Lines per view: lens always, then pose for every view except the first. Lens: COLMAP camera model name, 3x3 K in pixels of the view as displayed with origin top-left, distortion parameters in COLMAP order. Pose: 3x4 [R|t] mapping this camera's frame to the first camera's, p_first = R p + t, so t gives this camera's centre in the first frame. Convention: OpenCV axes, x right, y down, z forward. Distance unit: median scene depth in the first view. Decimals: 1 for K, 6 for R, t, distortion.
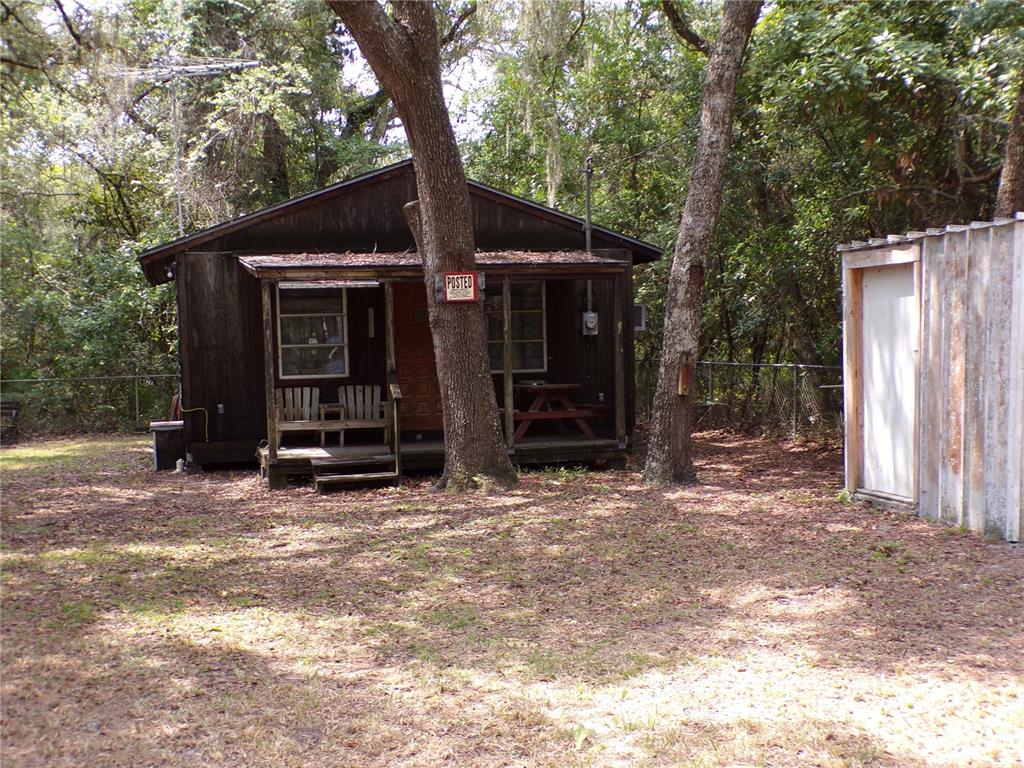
lens RADIAL K [[1280.4, 0, 509.7], [0, 1280.4, 387.9], [0, 0, 1]] dist [-0.015087, 0.000000]
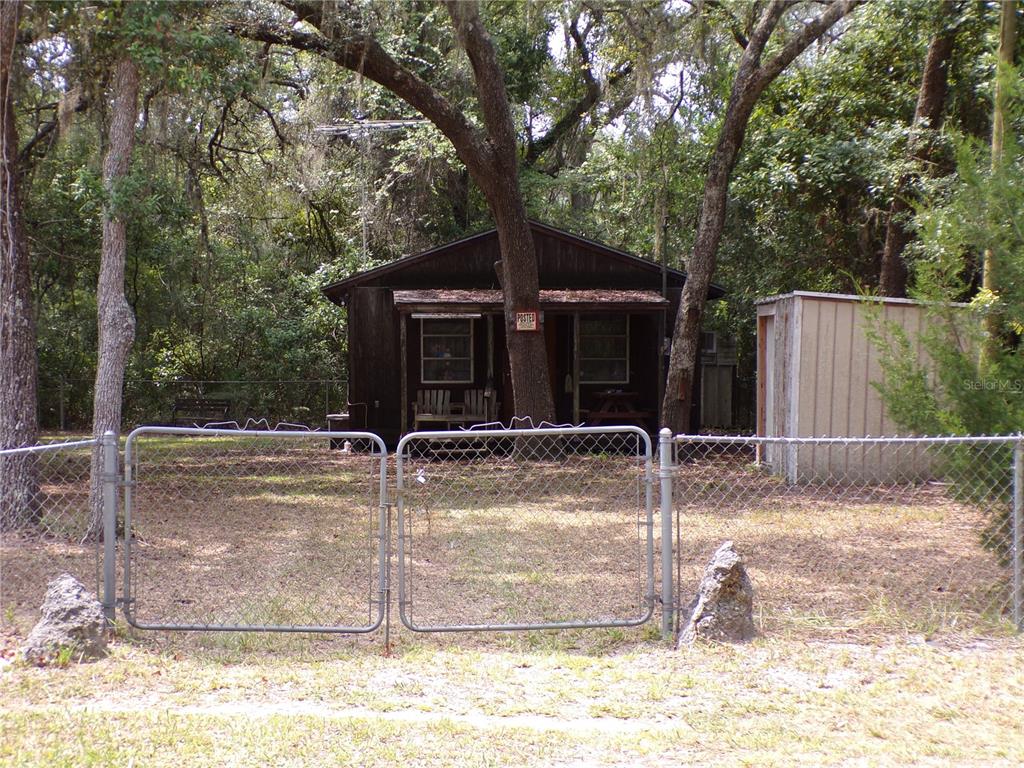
lens RADIAL K [[1665.9, 0, 512.5], [0, 1665.9, 382.4], [0, 0, 1]] dist [0.028344, 0.000000]
pose [[0.980943, 0.026697, -0.192452, 0.243863], [-0.030544, 0.999388, -0.017051, 0.018658], [0.191879, 0.022605, 0.981158, -0.672535]]
